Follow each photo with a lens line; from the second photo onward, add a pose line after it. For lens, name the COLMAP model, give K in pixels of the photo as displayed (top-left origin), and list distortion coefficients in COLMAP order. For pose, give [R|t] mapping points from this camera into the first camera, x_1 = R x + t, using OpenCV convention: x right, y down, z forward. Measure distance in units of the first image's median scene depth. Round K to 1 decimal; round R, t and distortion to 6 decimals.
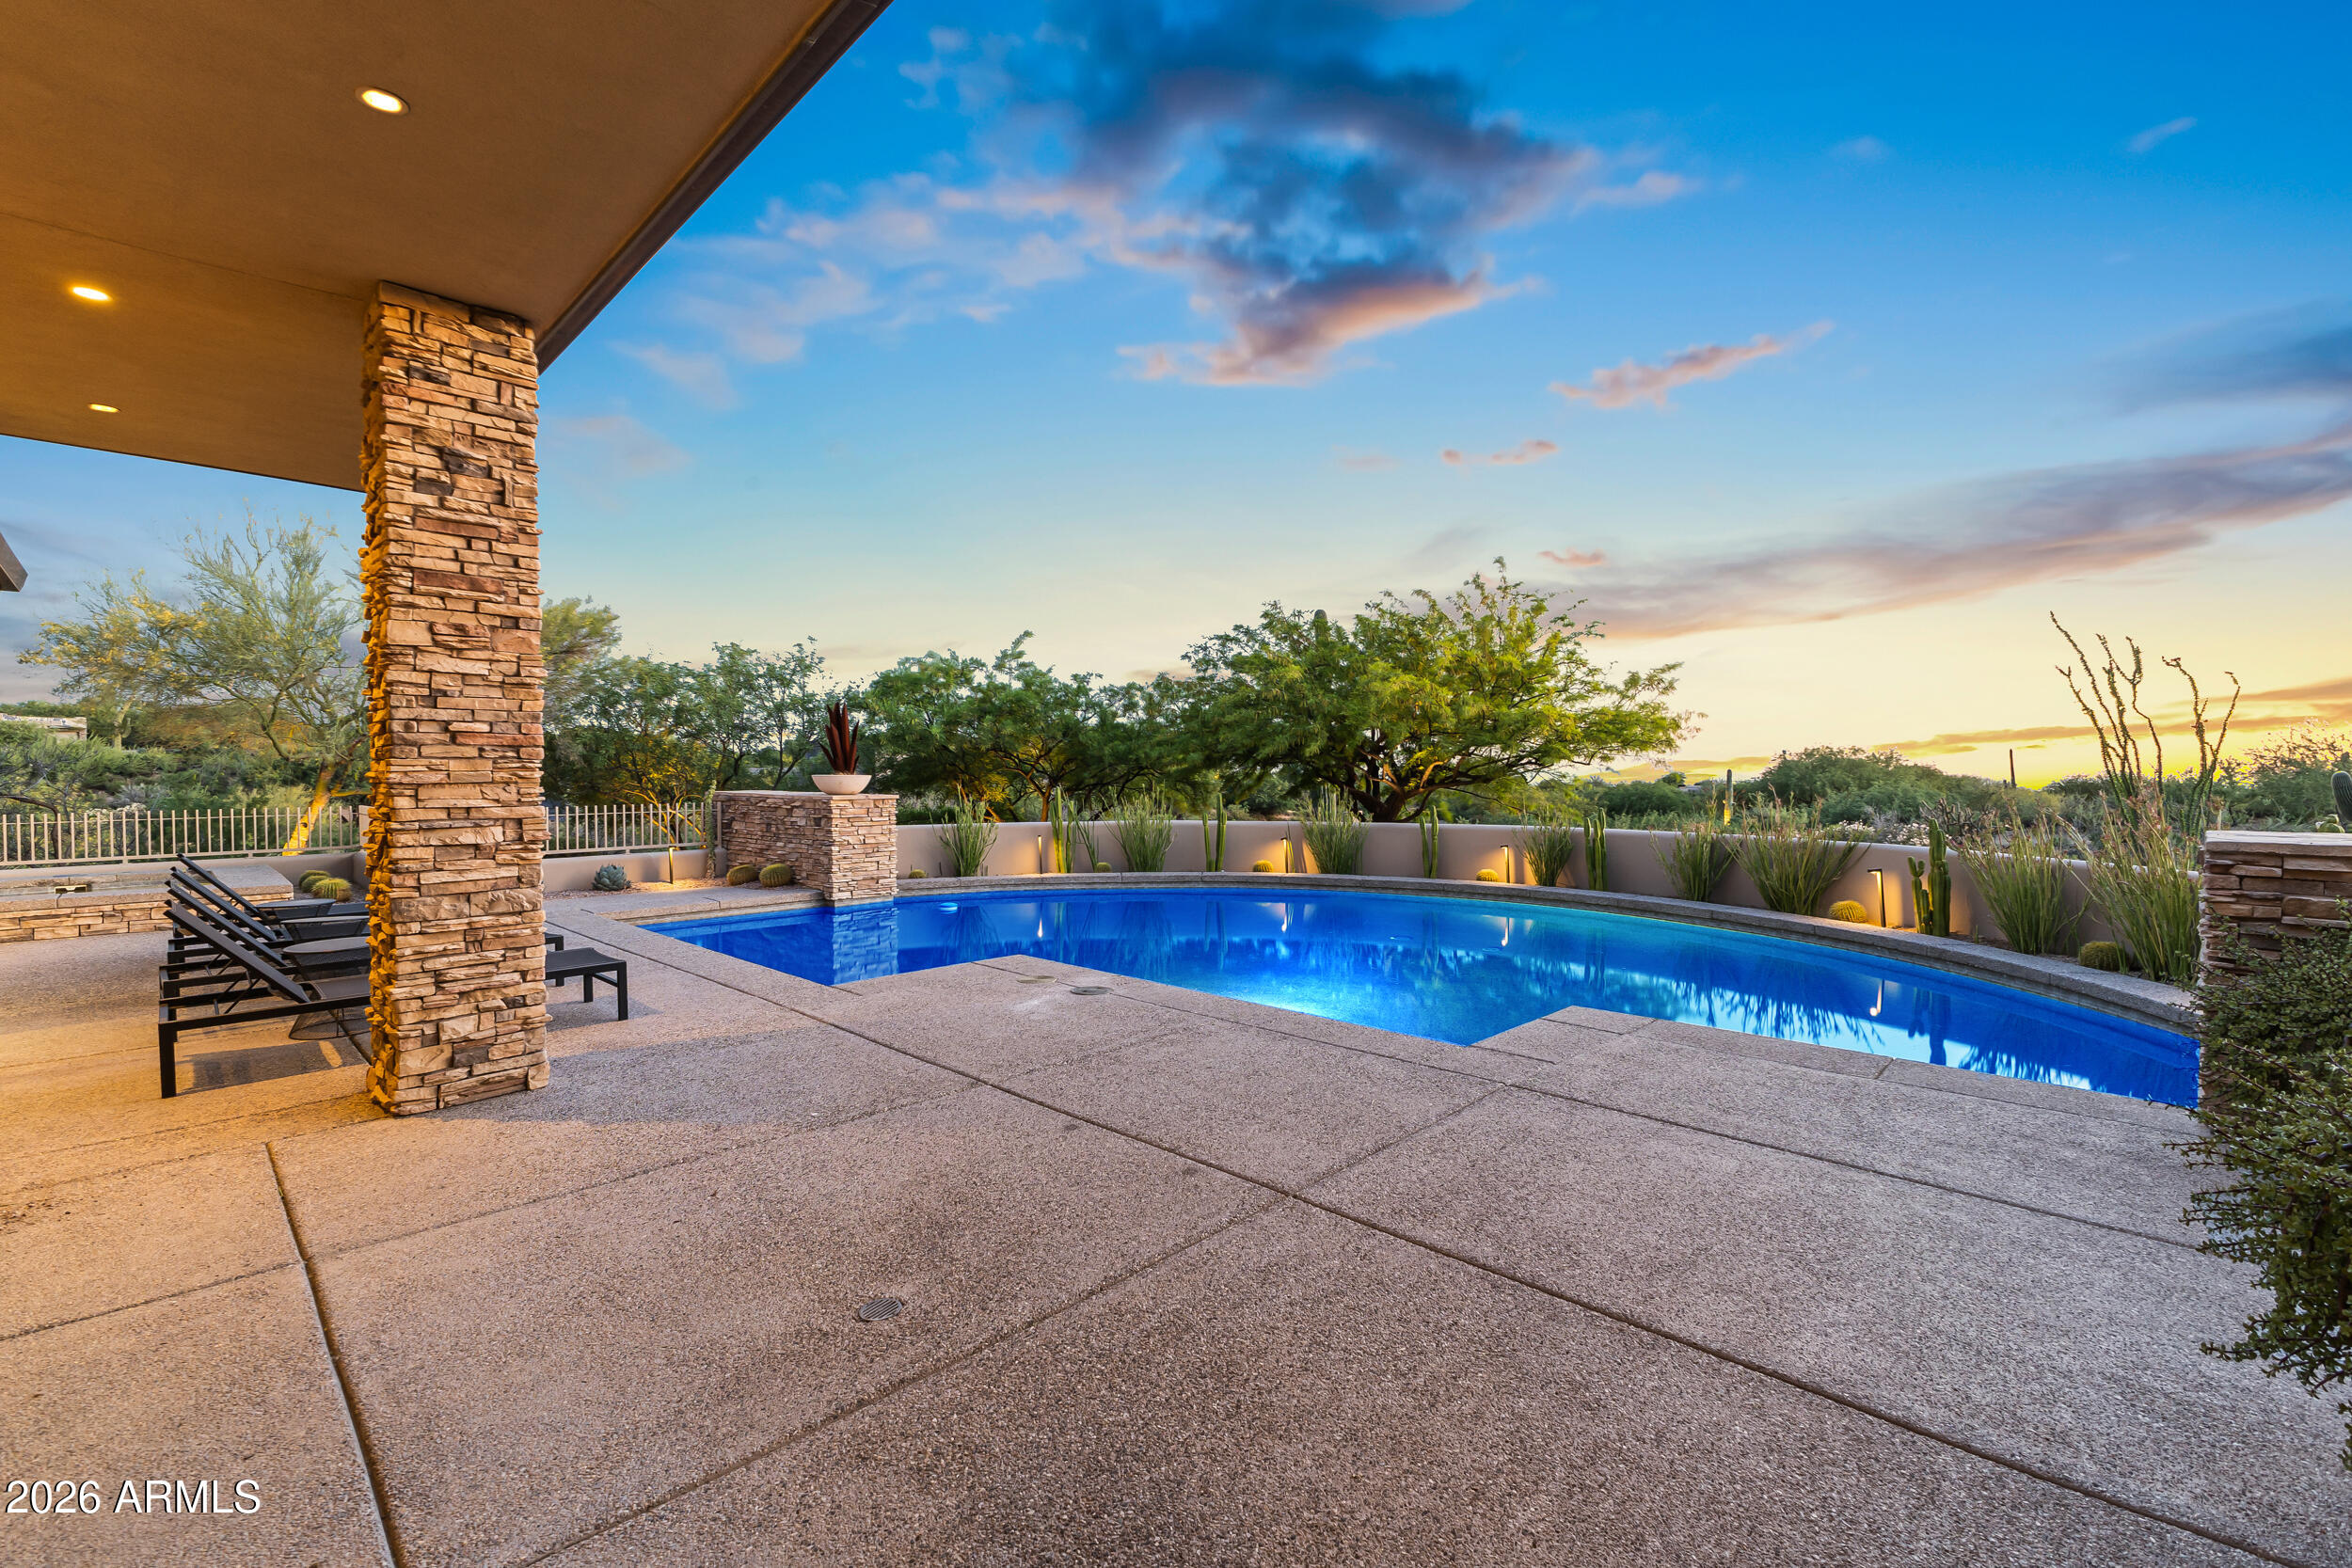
lens RADIAL K [[1026.1, 0, 1170.4], [0, 1026.1, 789.8], [0, 0, 1]] dist [0.004122, 0.000153]
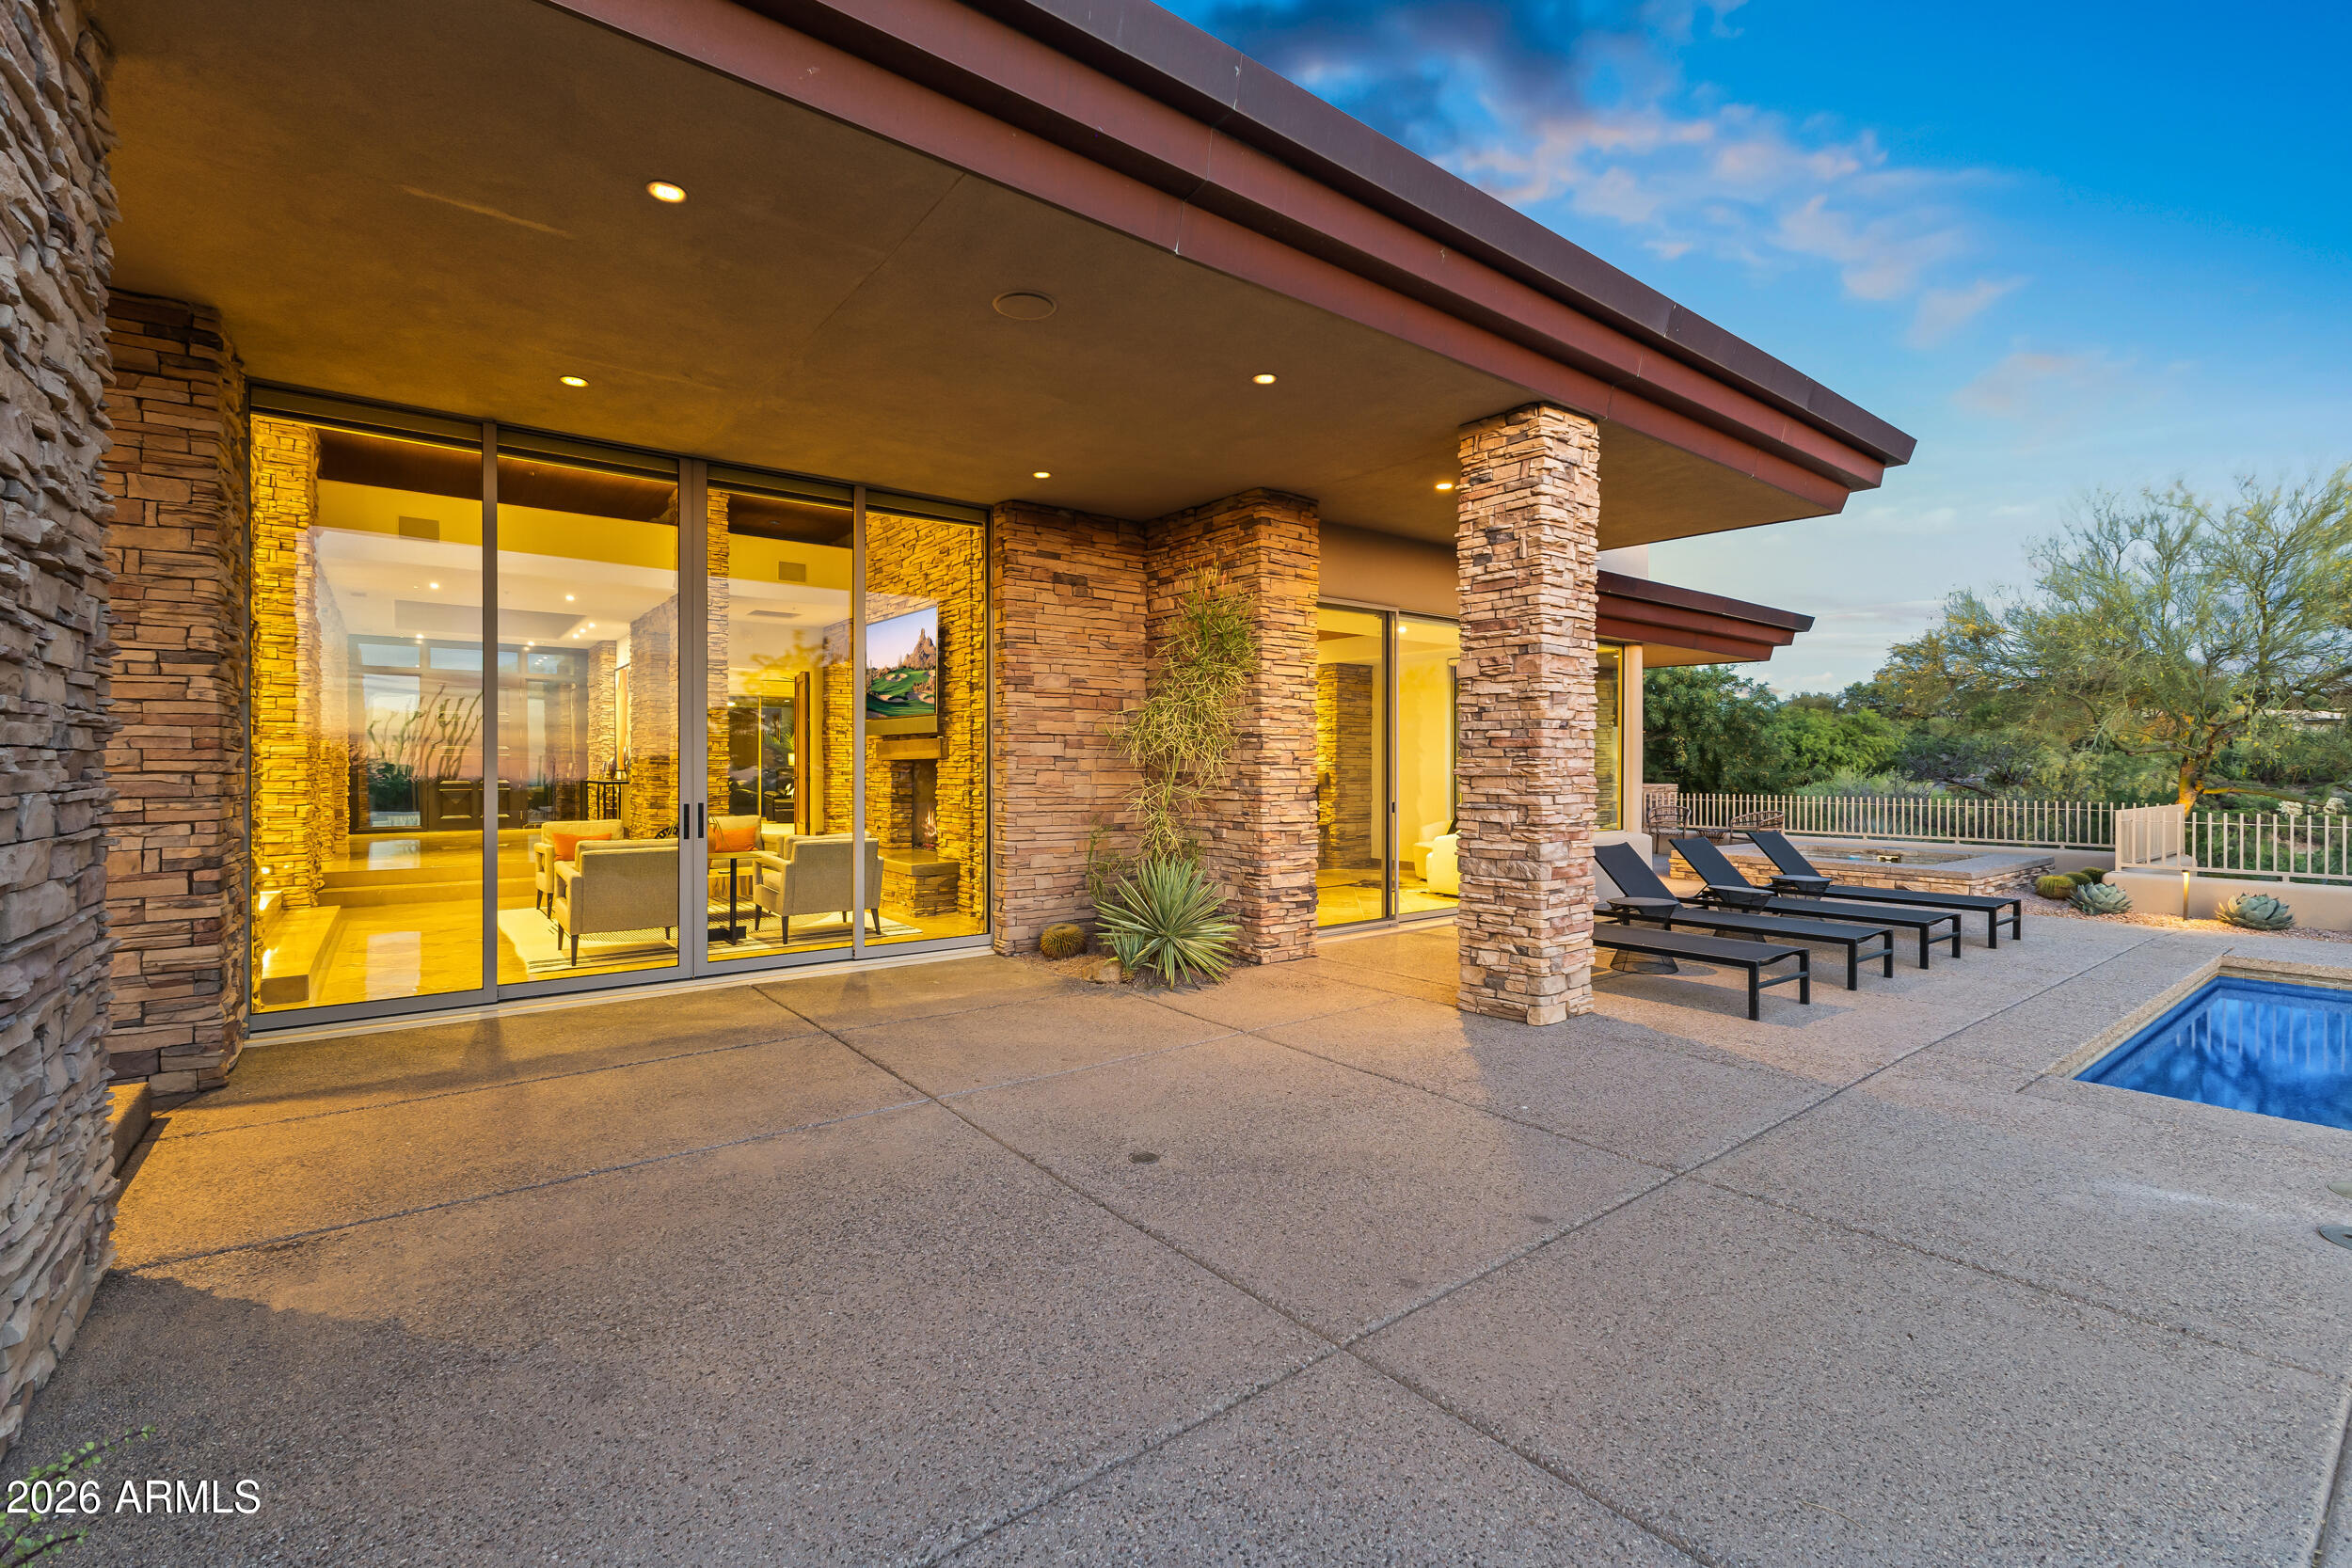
lens RADIAL K [[1013.7, 0, 1178.7], [0, 1013.7, 780.0], [0, 0, 1]] dist [0.005375, 0.000412]
pose [[-0.121017, 0.019924, -0.992450, 0.658132], [-0.021663, 0.999507, 0.022707, -0.022159], [0.992414, 0.024248, -0.120526, 0.744828]]
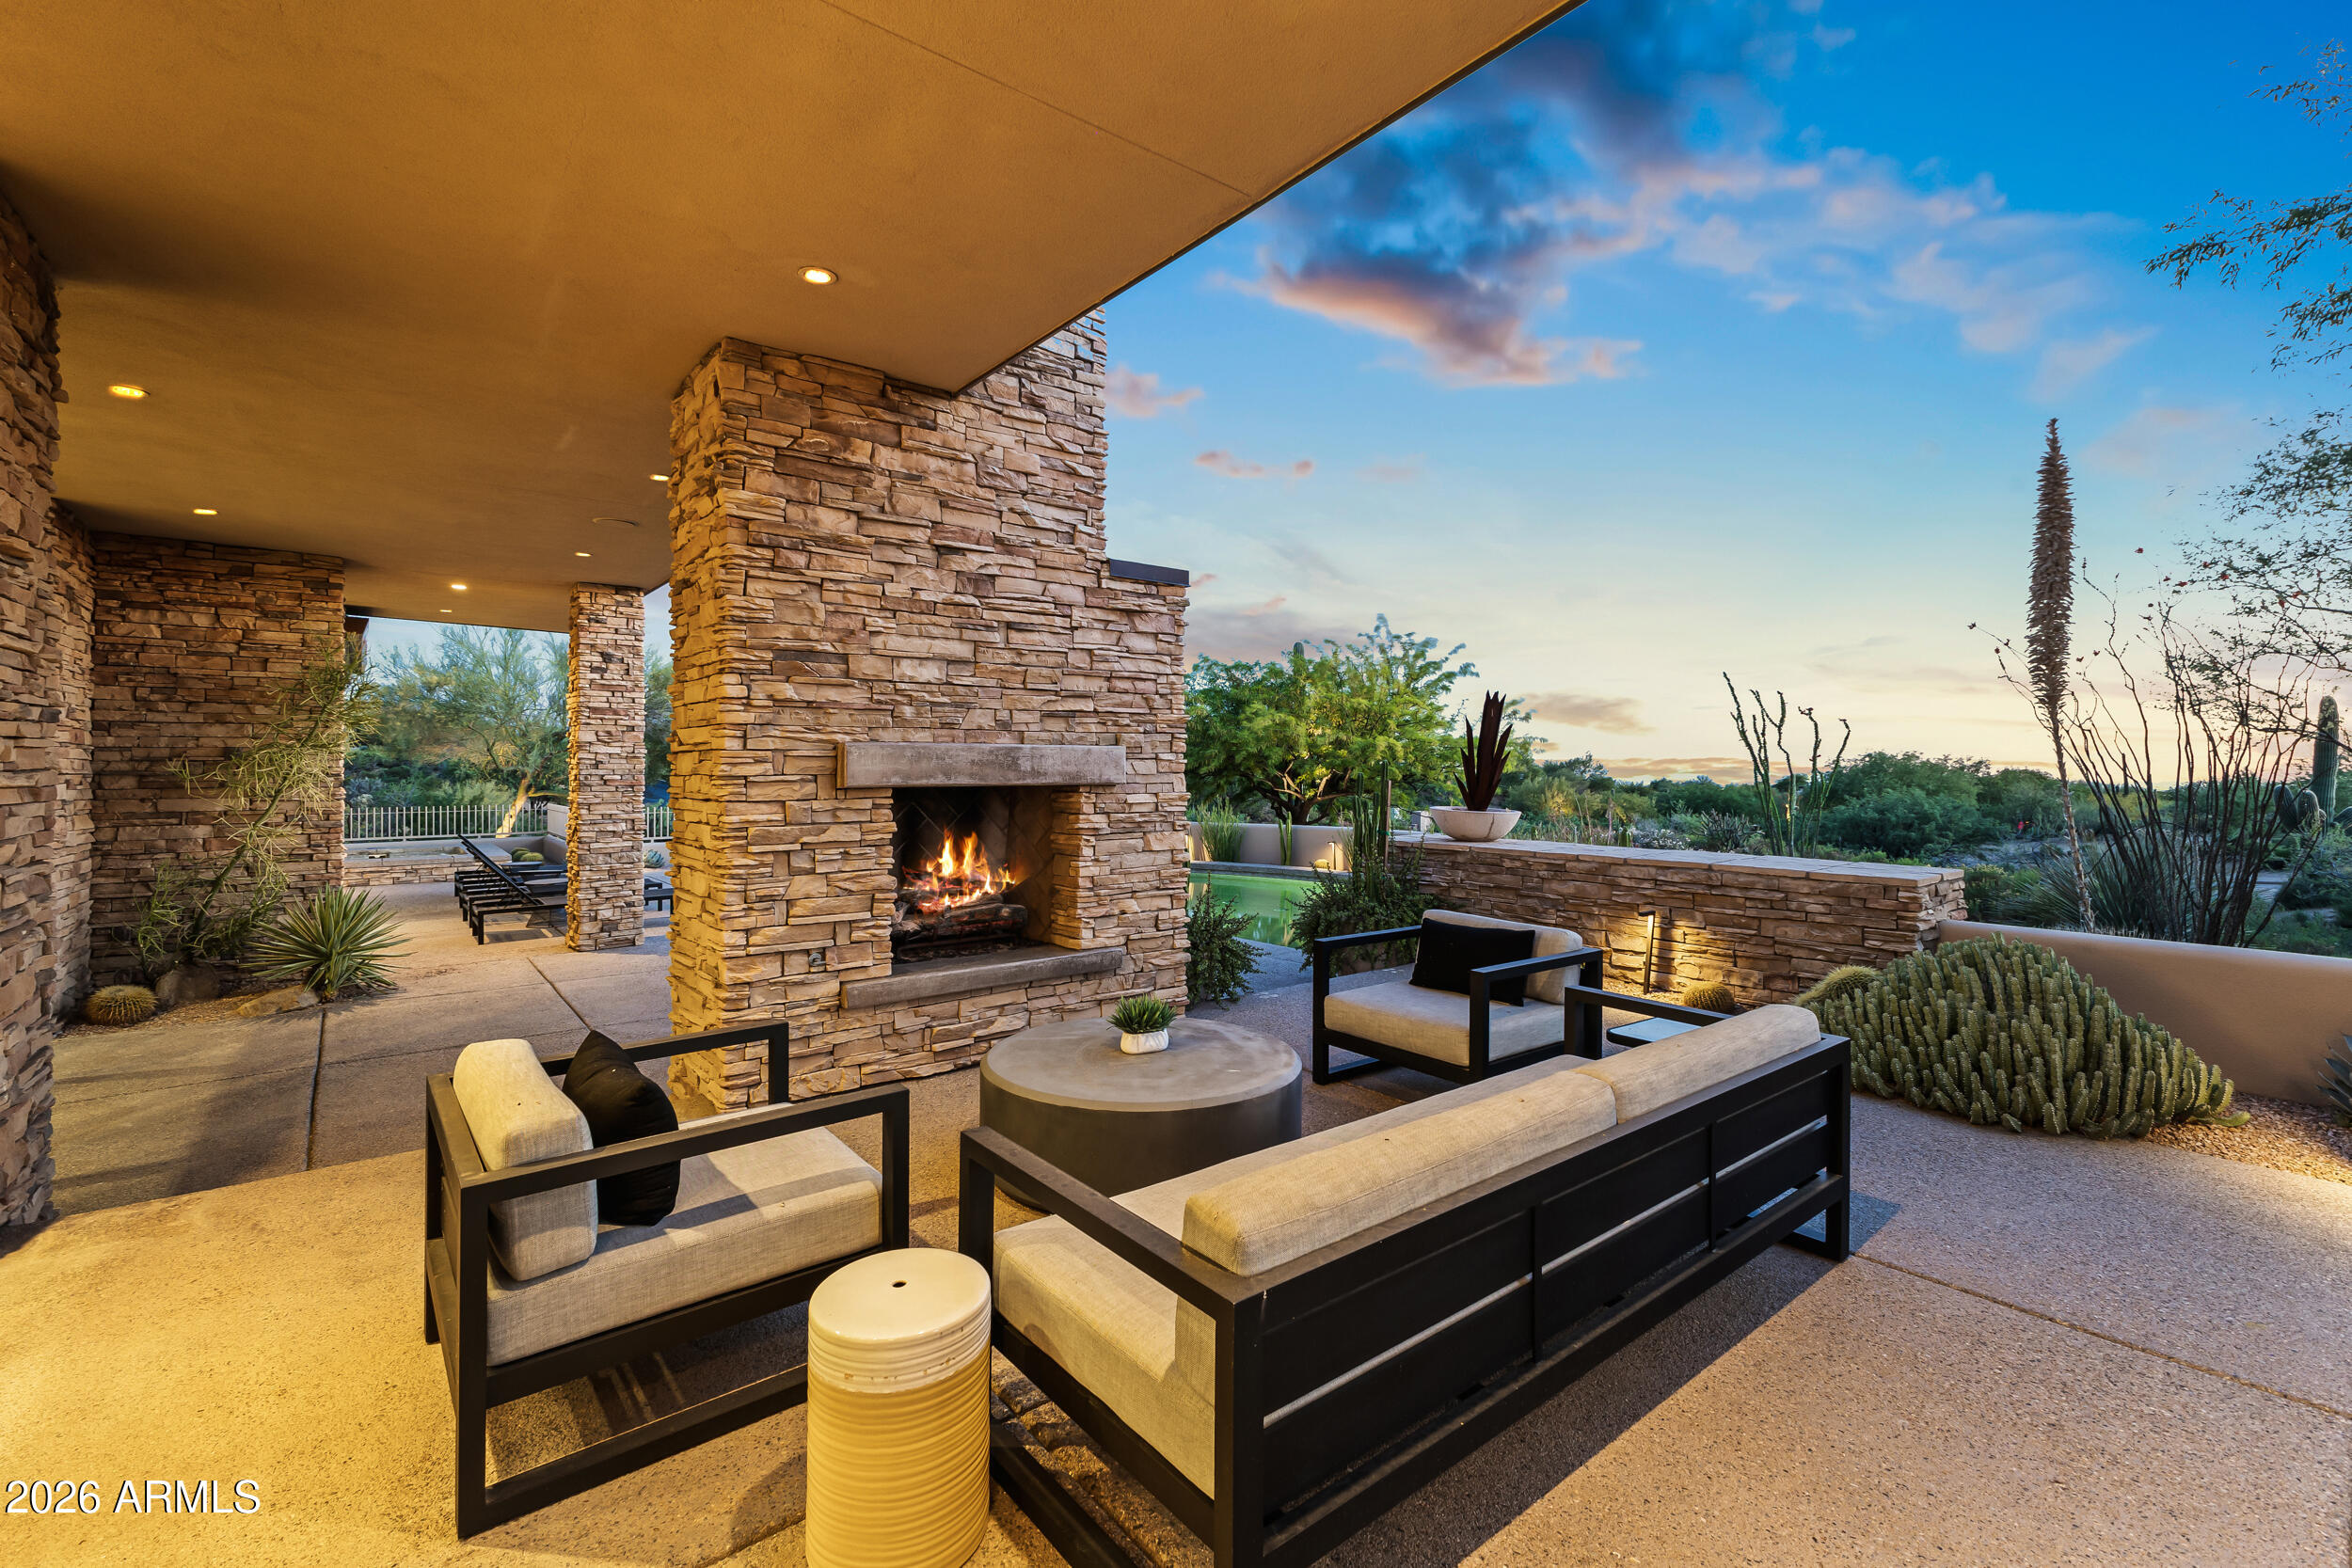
lens RADIAL K [[1018.7, 0, 1170.8], [0, 1018.7, 767.0], [0, 0, 1]] dist [0.003756, 0.000007]
pose [[0.994176, 0.005896, -0.107606, 0.732009], [-0.007863, 0.999809, -0.017866, -0.052934], [0.107480, 0.018608, 0.994033, -1.027662]]
